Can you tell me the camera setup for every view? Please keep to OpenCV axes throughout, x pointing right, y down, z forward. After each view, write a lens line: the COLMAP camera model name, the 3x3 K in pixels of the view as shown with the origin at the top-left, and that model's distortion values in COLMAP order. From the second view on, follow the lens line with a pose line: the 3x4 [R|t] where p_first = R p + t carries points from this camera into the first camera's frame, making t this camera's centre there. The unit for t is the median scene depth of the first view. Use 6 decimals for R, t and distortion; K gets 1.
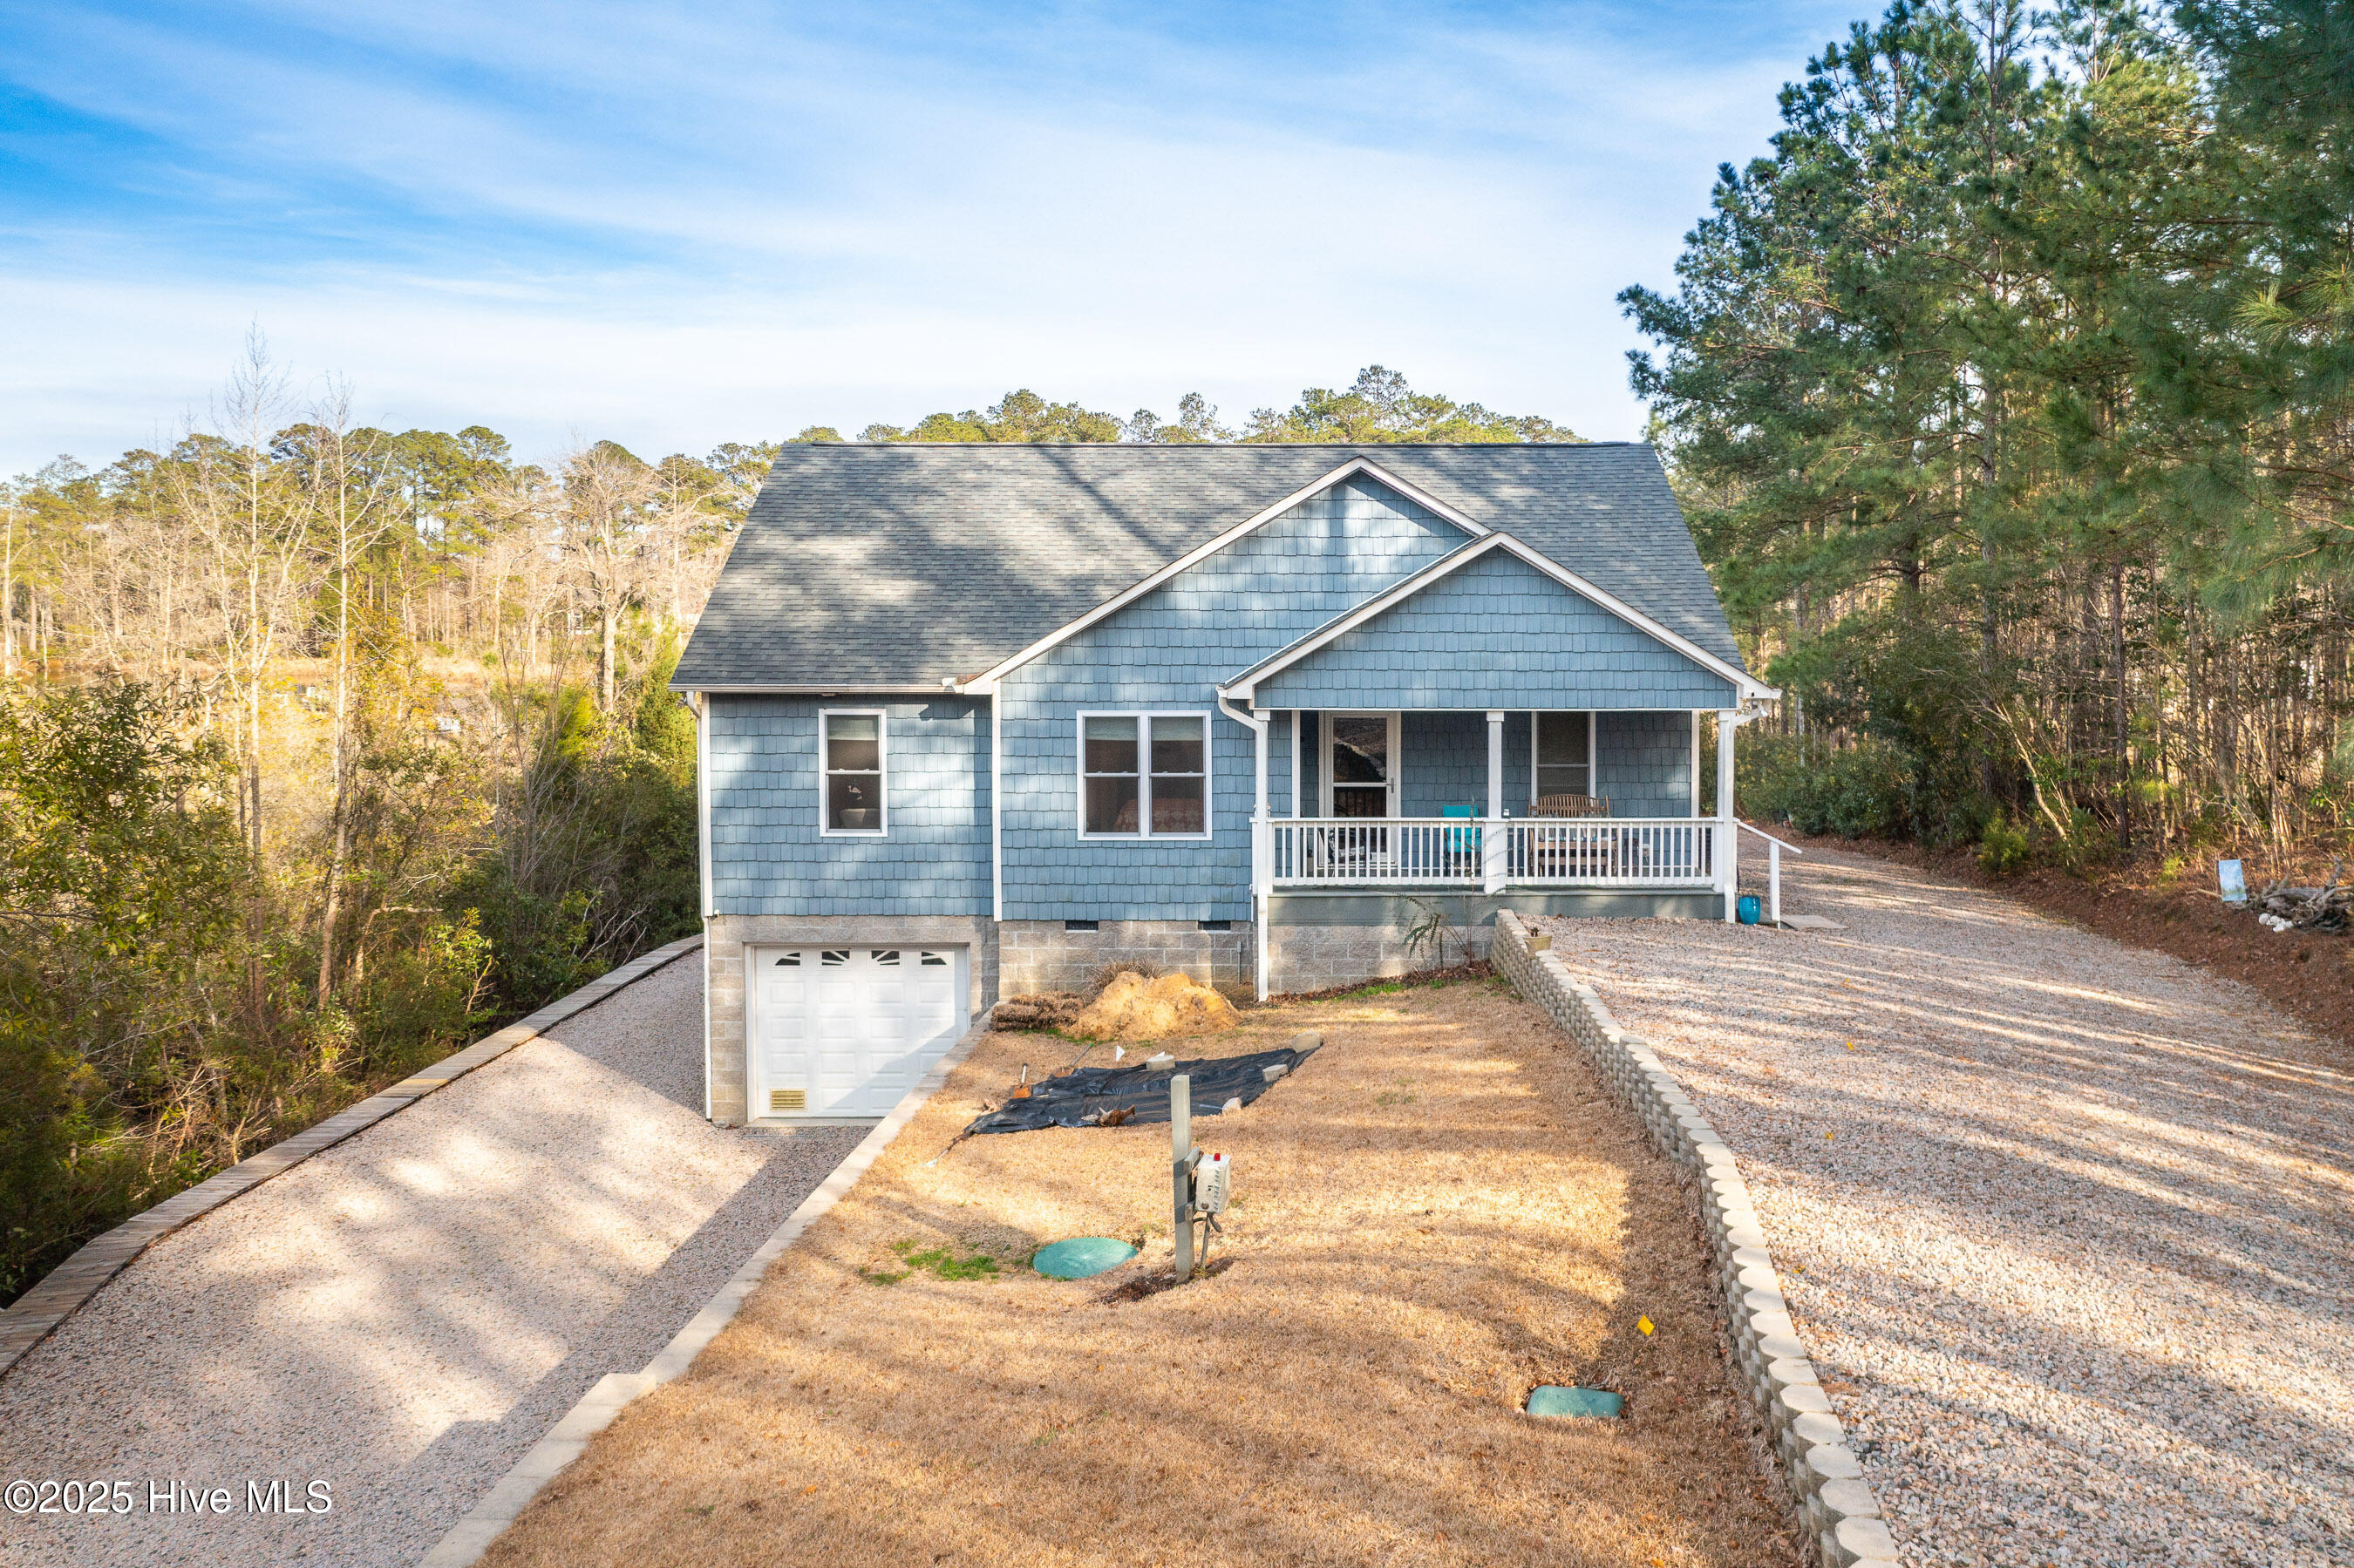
lens RADIAL K [[1848.2, 0, 1164.8], [0, 1848.2, 717.6], [0, 0, 1]] dist [0.007009, 0.010586]
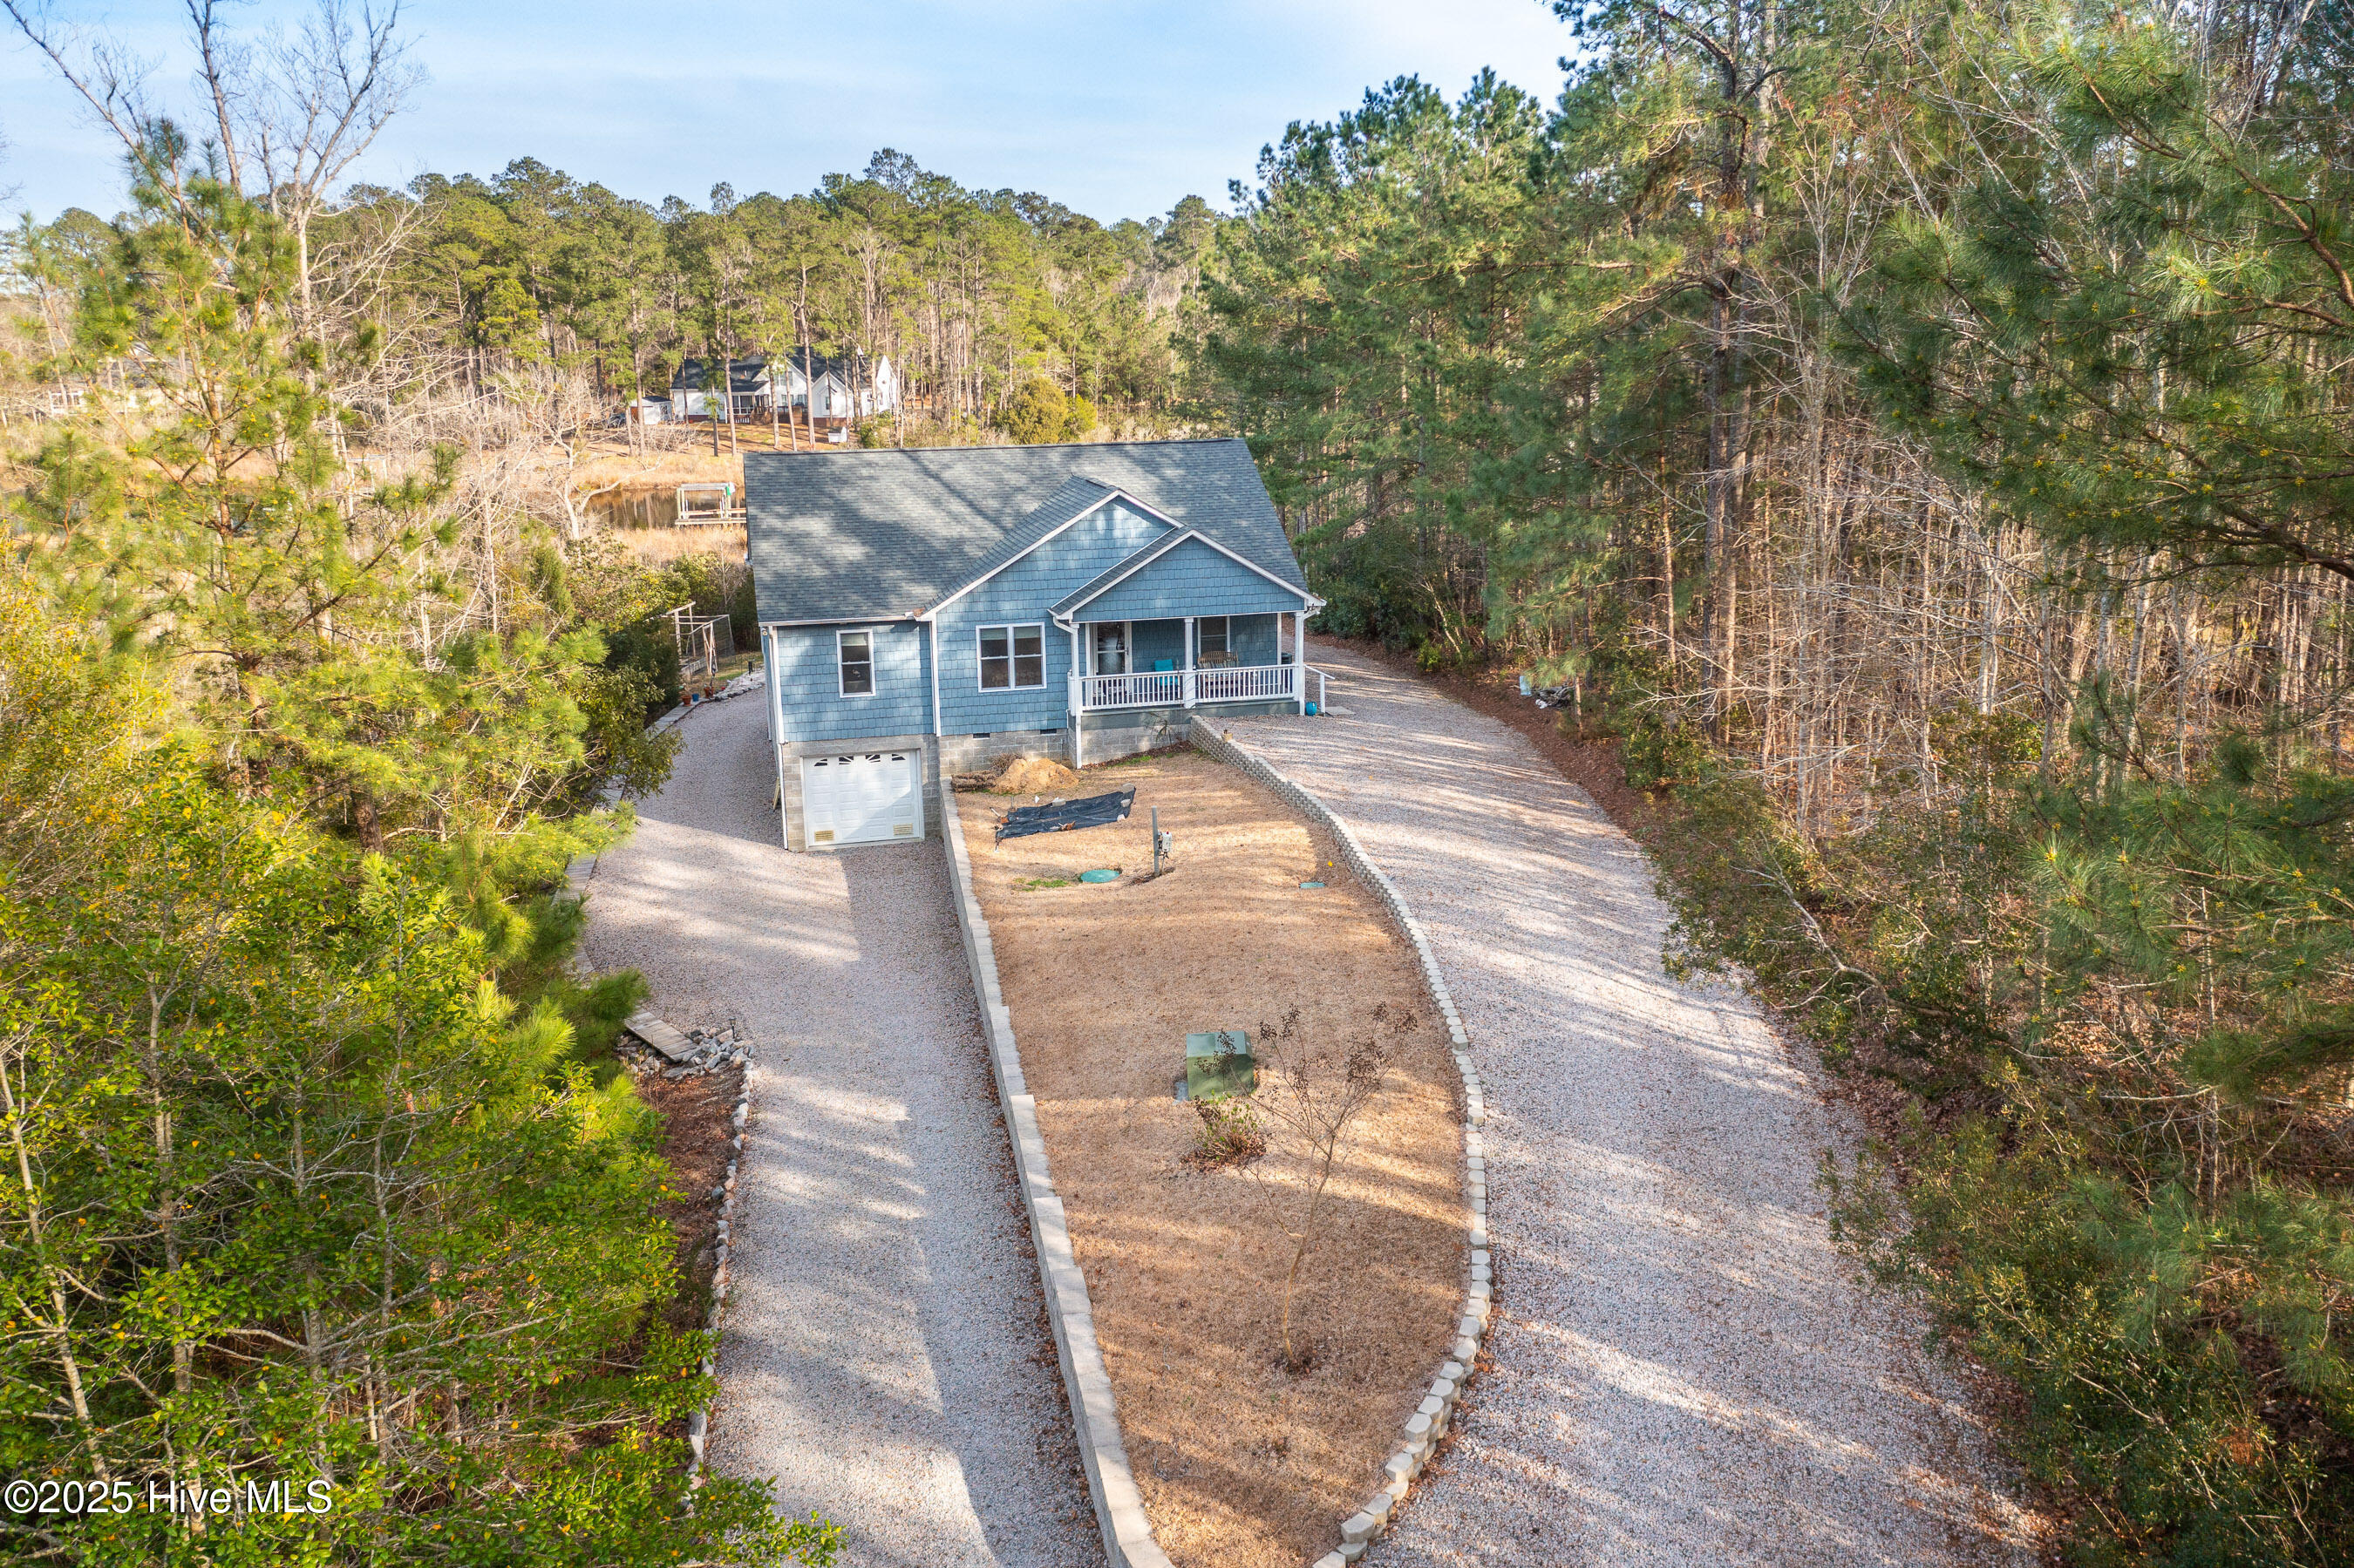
lens RADIAL K [[1848.2, 0, 1164.8], [0, 1848.2, 717.6], [0, 0, 1]] dist [0.007009, 0.010586]
pose [[0.960556, -0.056149, 0.272358, -0.381373], [0.017147, 0.989499, 0.143520, -0.175878], [-0.277557, -0.133189, 0.951432, -0.861120]]
